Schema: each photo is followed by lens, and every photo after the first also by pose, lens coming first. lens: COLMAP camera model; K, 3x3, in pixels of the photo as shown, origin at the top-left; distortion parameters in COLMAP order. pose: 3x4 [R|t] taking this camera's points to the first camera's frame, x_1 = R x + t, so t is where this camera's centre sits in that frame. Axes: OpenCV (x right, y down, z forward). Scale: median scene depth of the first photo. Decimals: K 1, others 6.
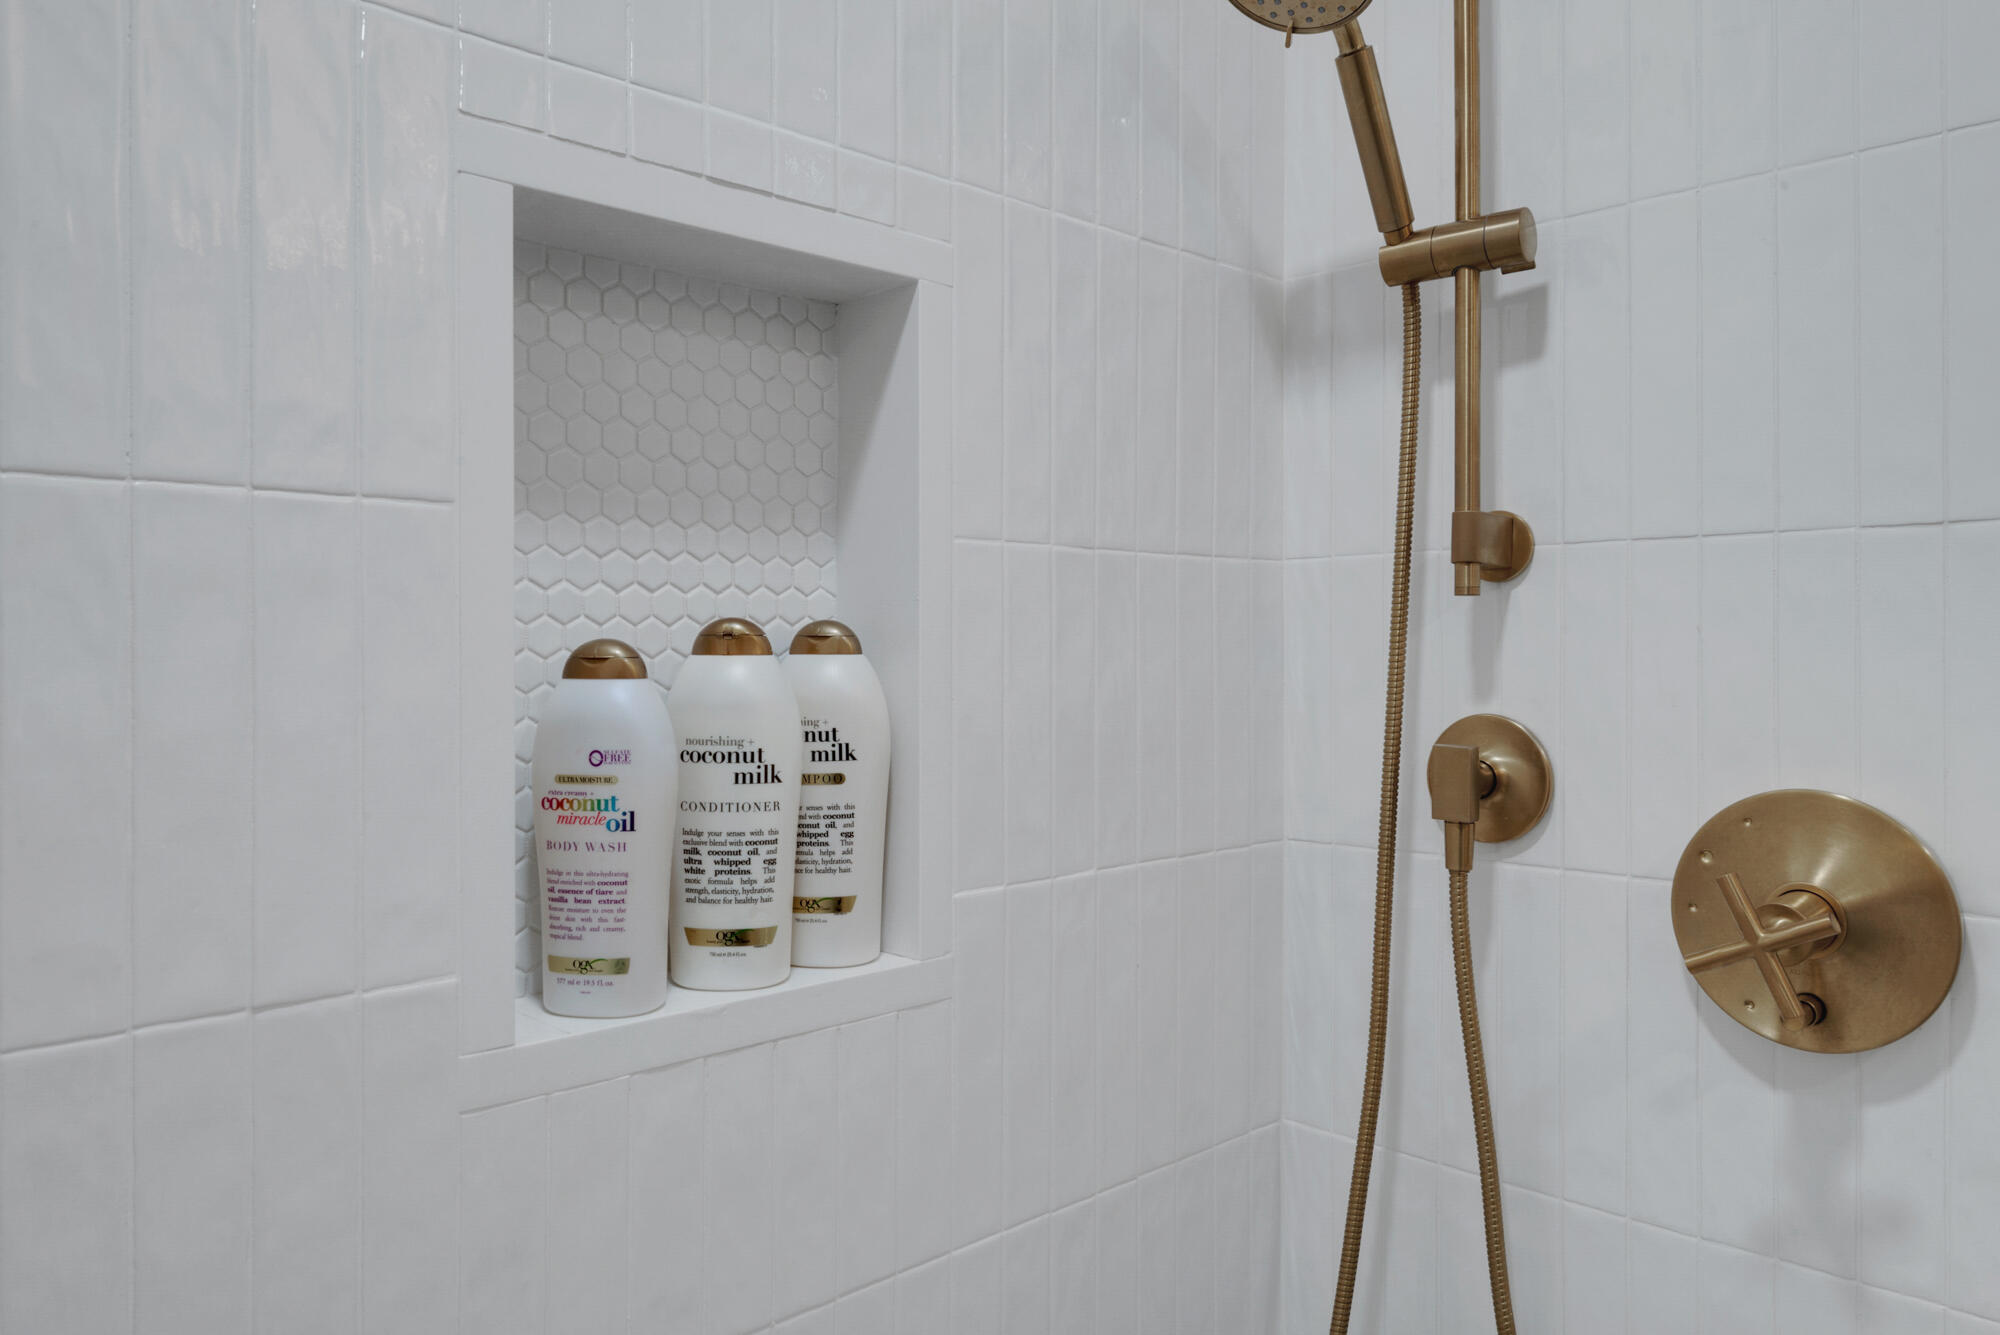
lens RADIAL K [[1419.6, 0, 1001.6], [0, 1419.6, 660.4], [0, 0, 1]] dist [0.006070, 0.001471]
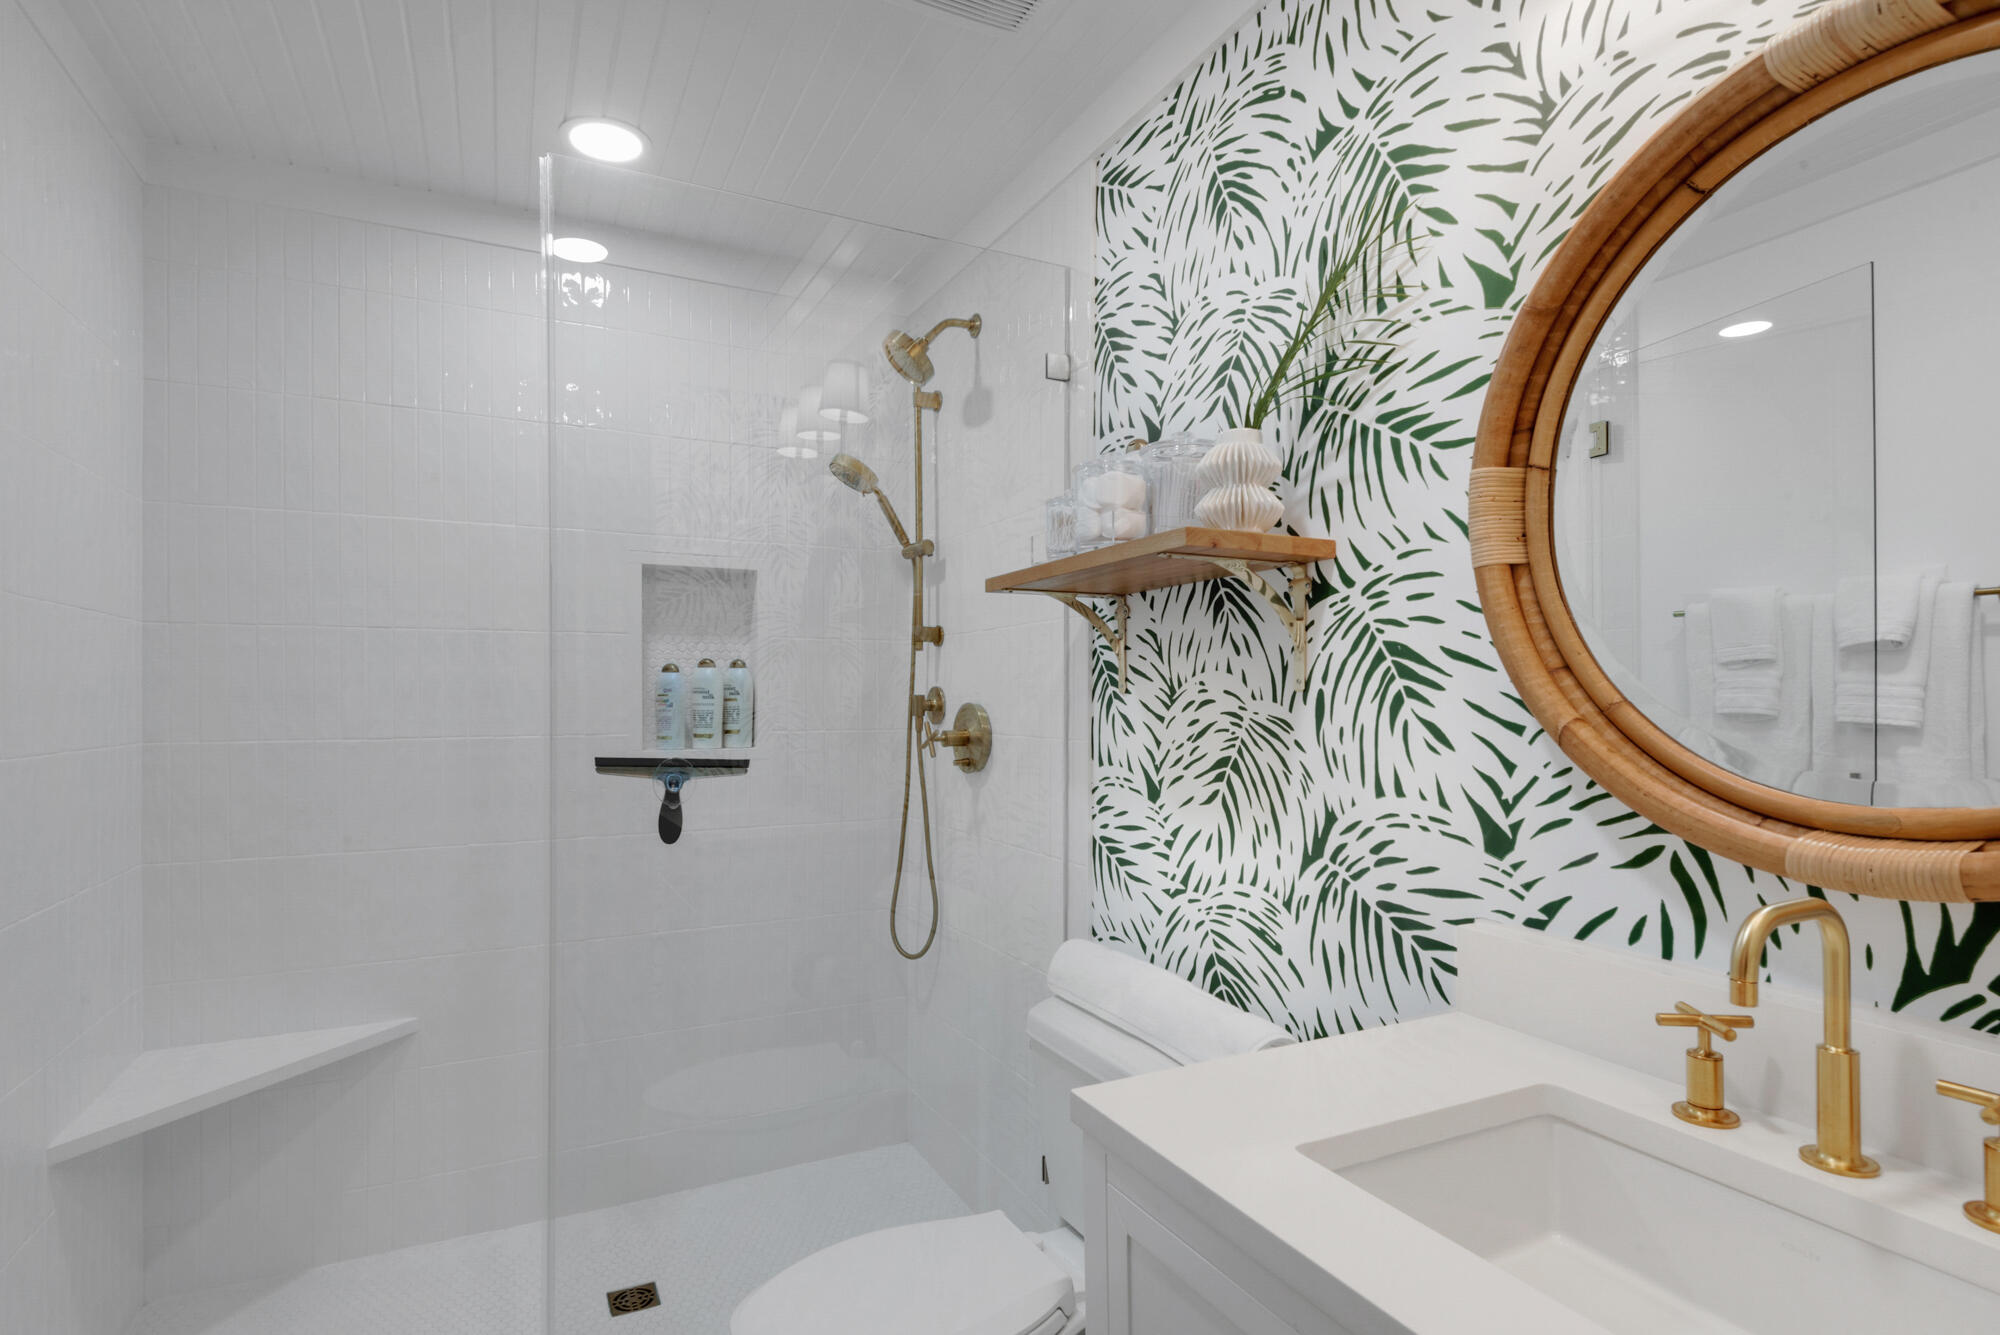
lens RADIAL K [[932.3, 0, 998.1], [0, 932.3, 676.8], [0, 0, 1]] dist [0.001727, -0.004400]
pose [[0.962826, -0.003383, -0.270101, 1.272692], [-0.001048, 0.999867, -0.016261, 0.062554], [0.270120, 0.015939, 0.962695, -1.274662]]
